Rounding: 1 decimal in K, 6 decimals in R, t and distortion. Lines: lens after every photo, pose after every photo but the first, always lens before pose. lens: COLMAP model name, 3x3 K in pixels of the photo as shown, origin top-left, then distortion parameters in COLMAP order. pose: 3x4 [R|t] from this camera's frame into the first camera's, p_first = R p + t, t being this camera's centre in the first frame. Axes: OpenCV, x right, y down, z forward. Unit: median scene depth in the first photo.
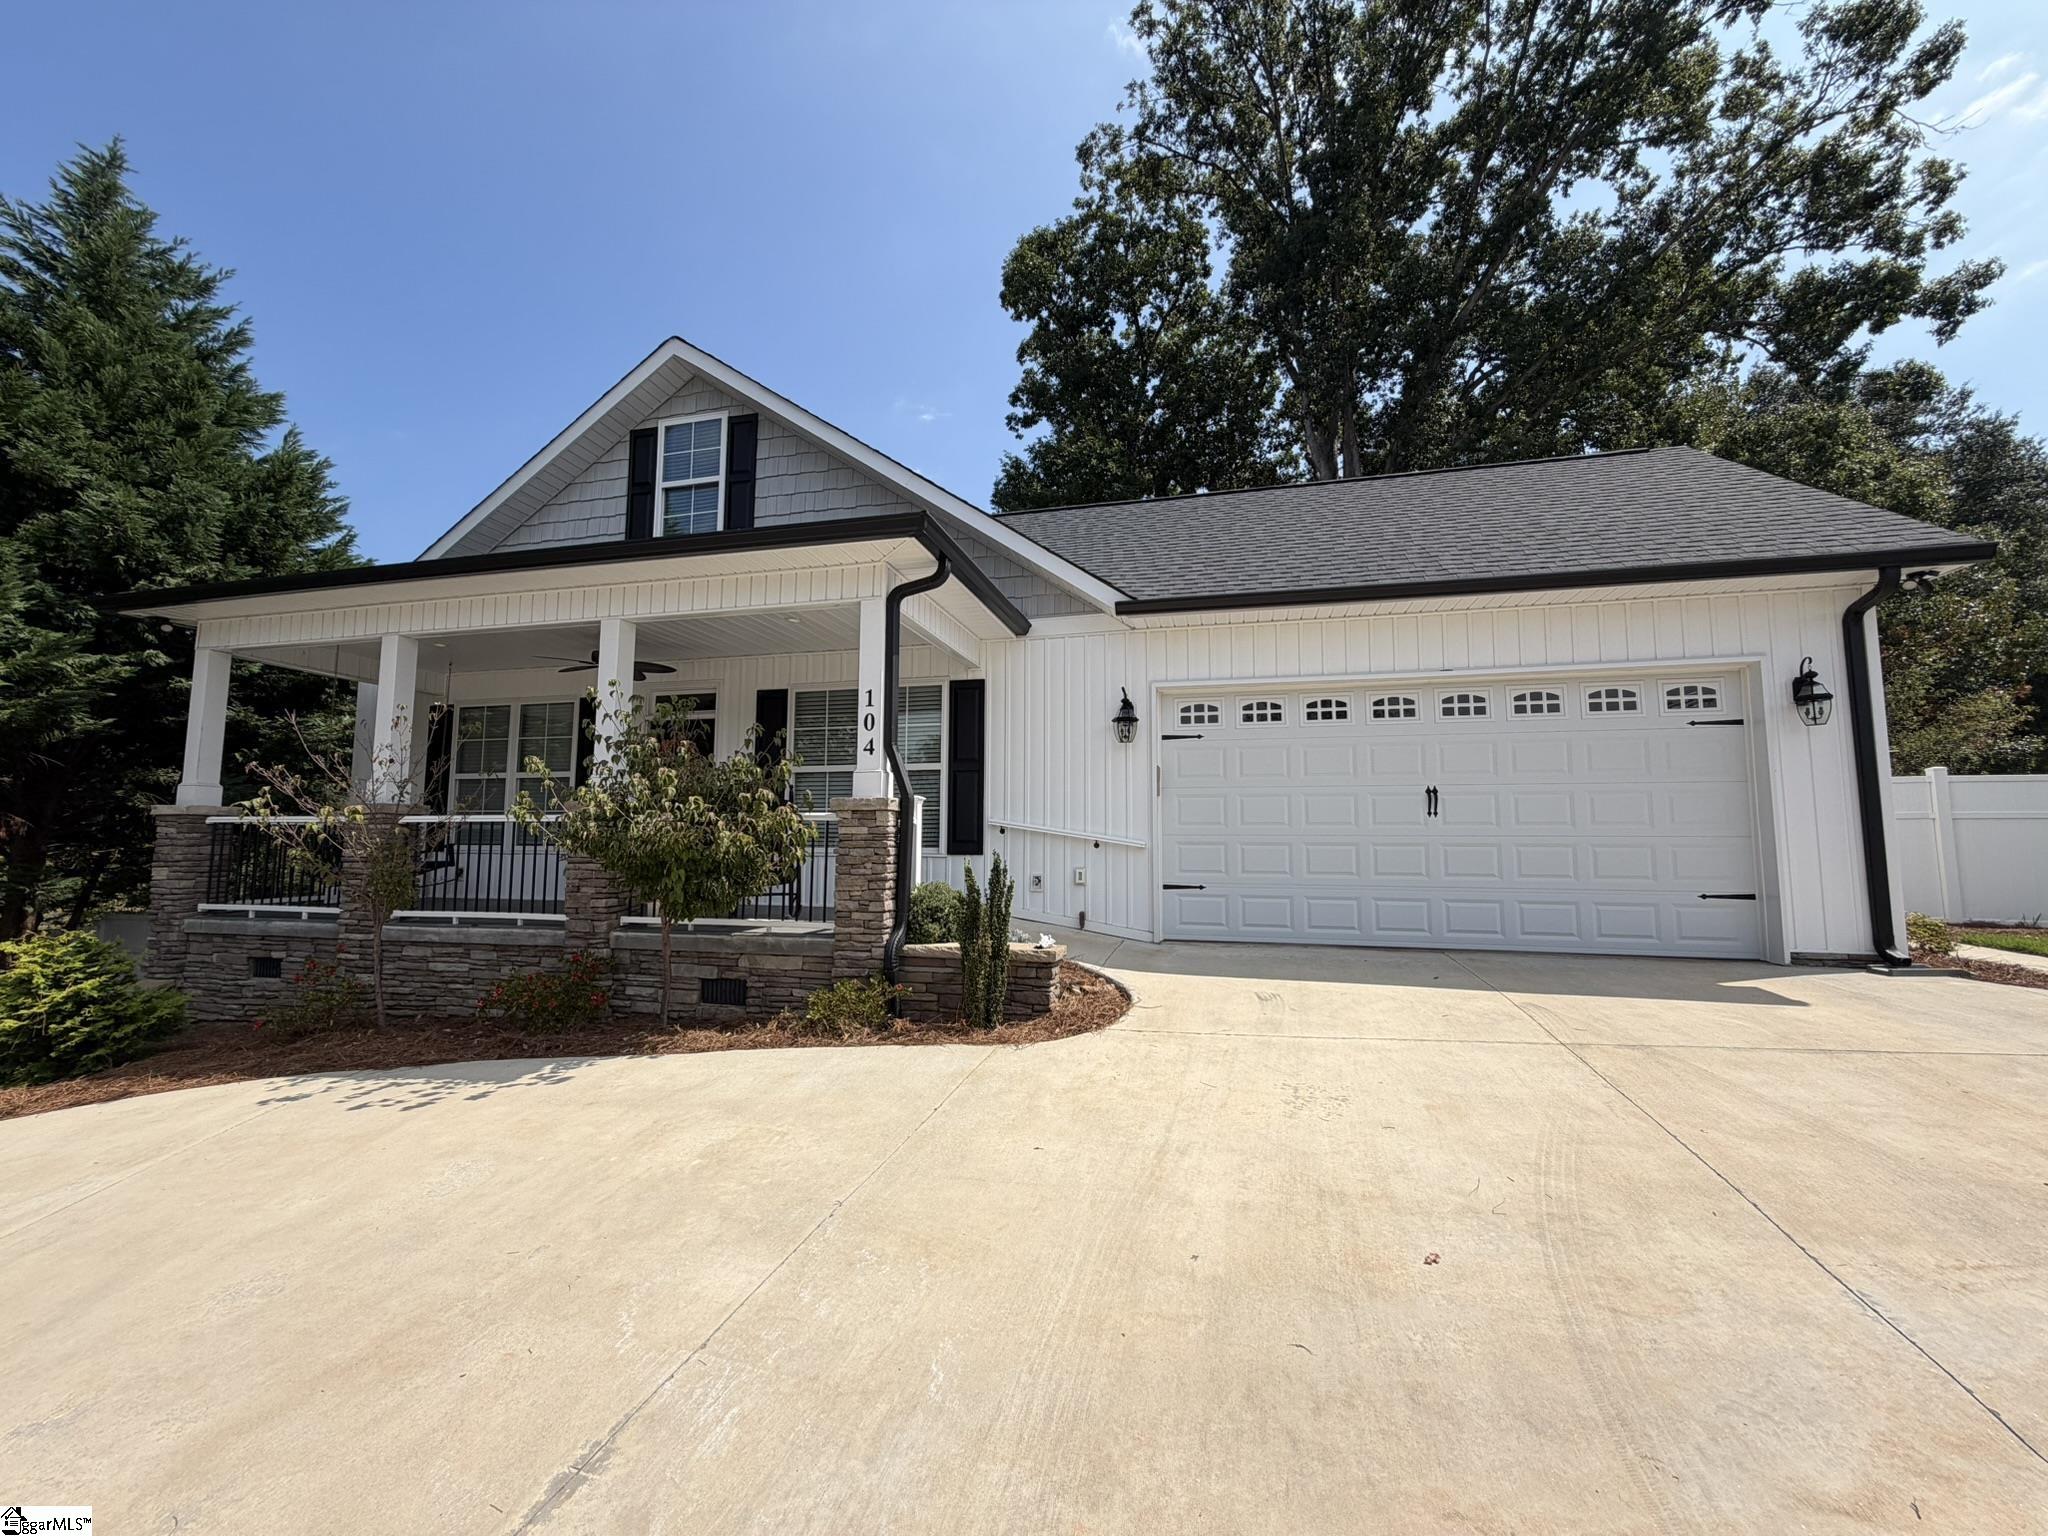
lens RADIAL K [[809.4, 0, 1020.2], [0, 809.4, 768.3], [0, 0, 1]] dist [0.000574, -0.000045]
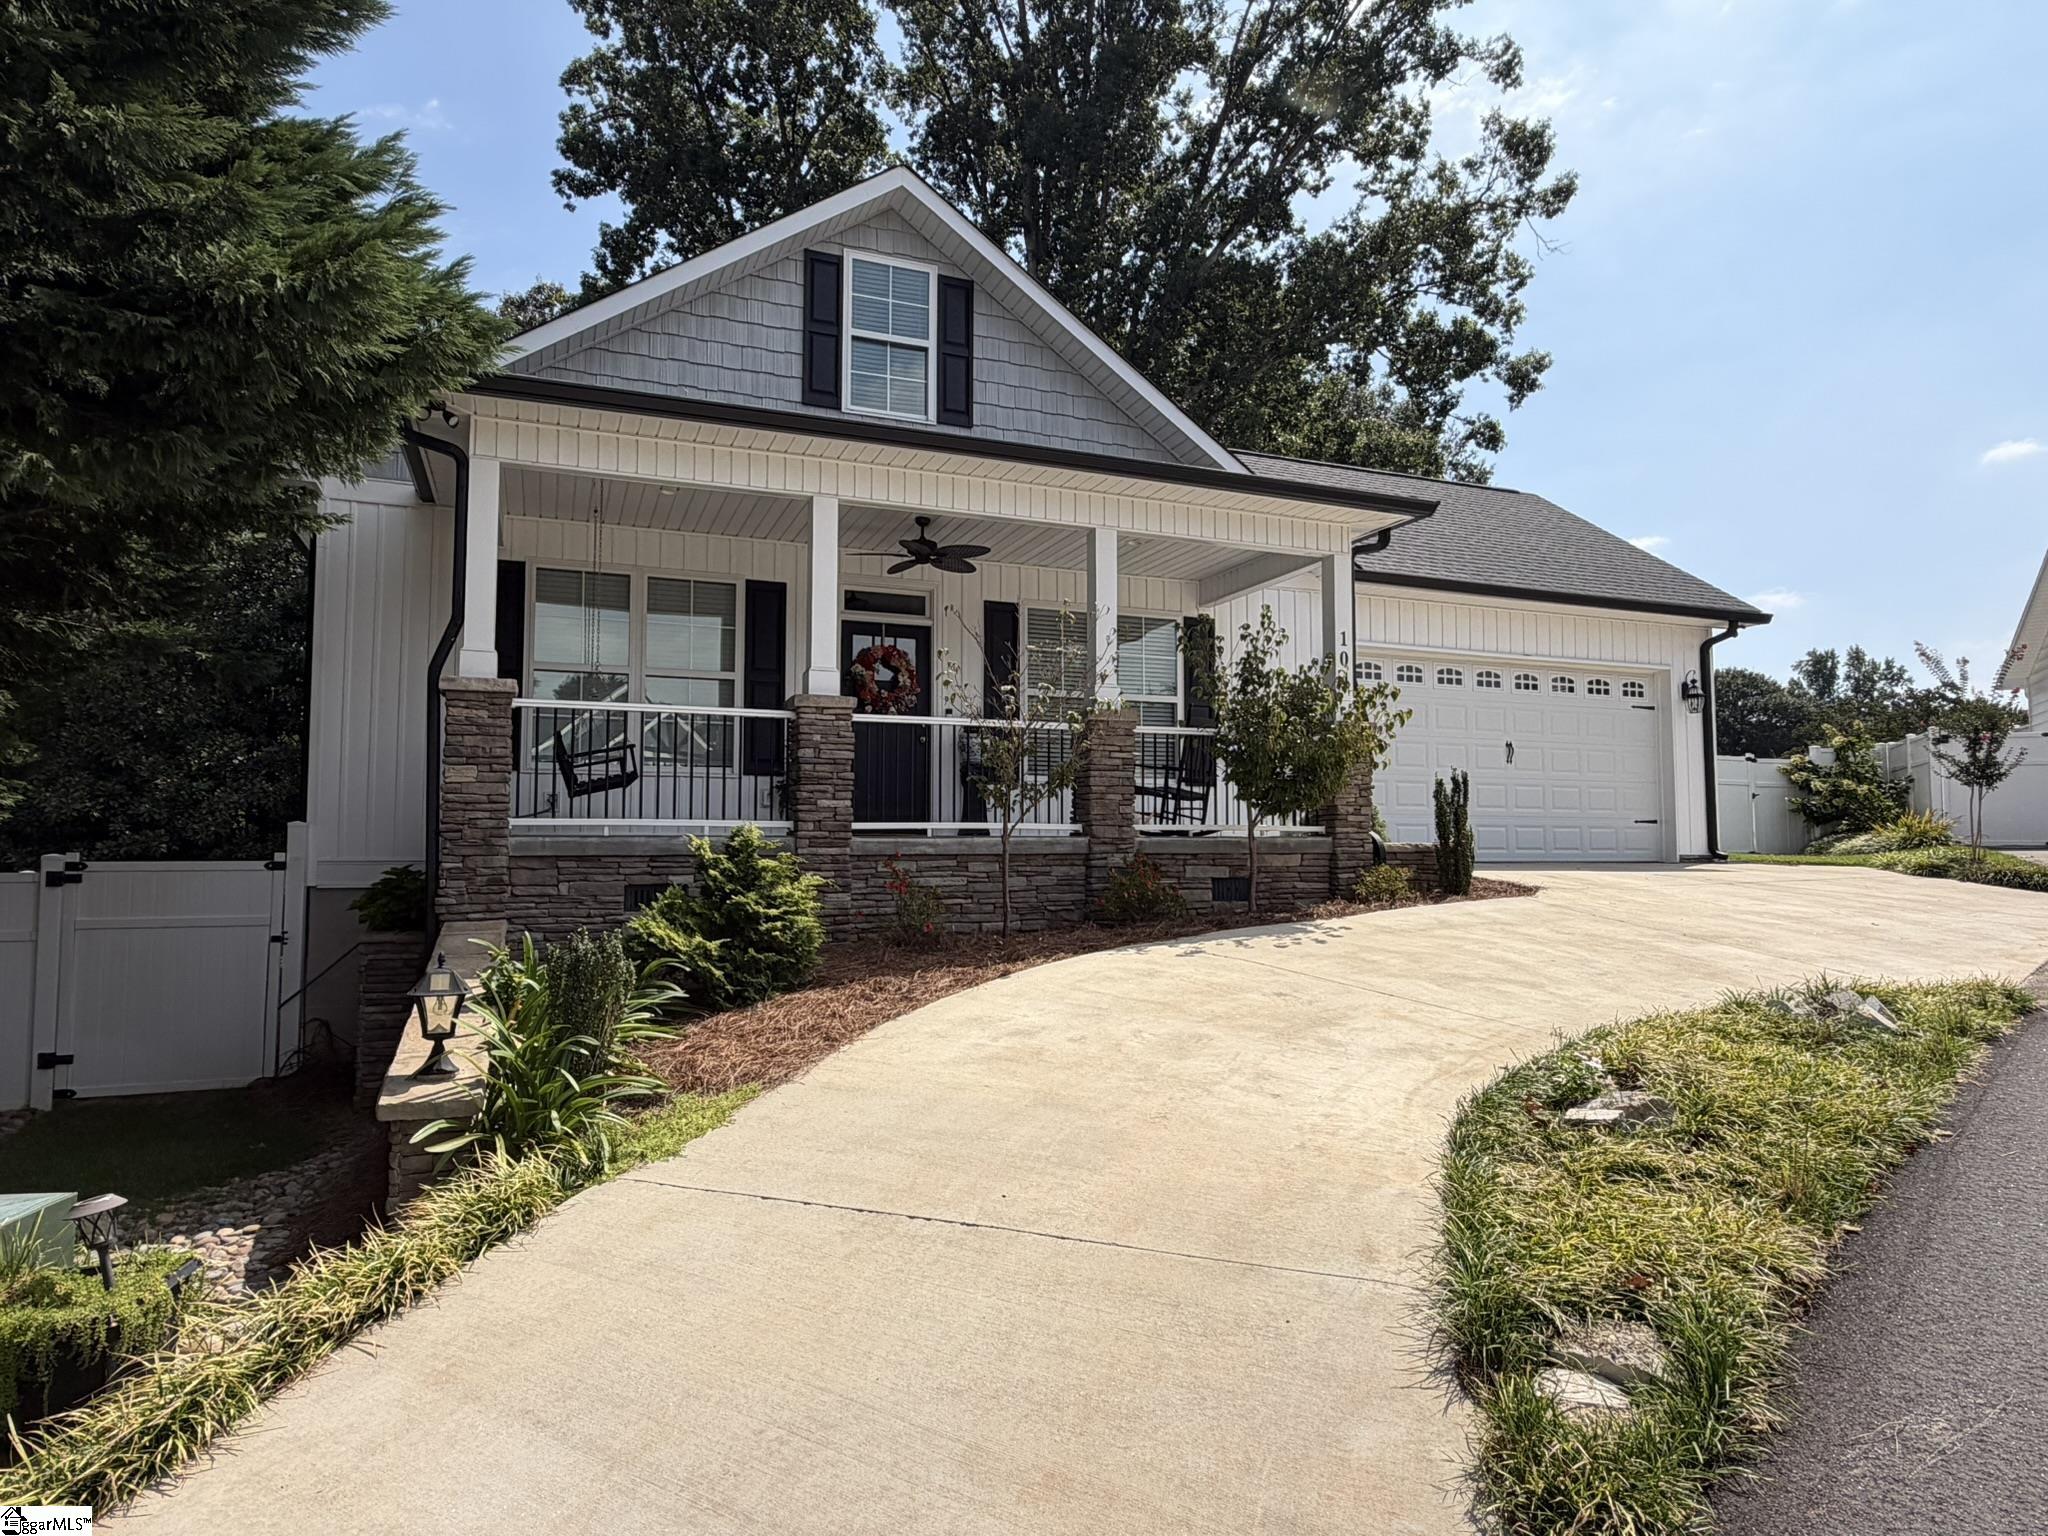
lens RADIAL K [[1210.3, 0, 1025.1], [0, 1210.3, 772.1], [0, 0, 1]] dist [-0.005217, -0.000753]
pose [[0.806970, 0.035841, 0.589504, -1.025941], [-0.052181, 0.998580, 0.010718, 0.073532], [-0.588283, -0.039410, 0.807694, -0.107287]]
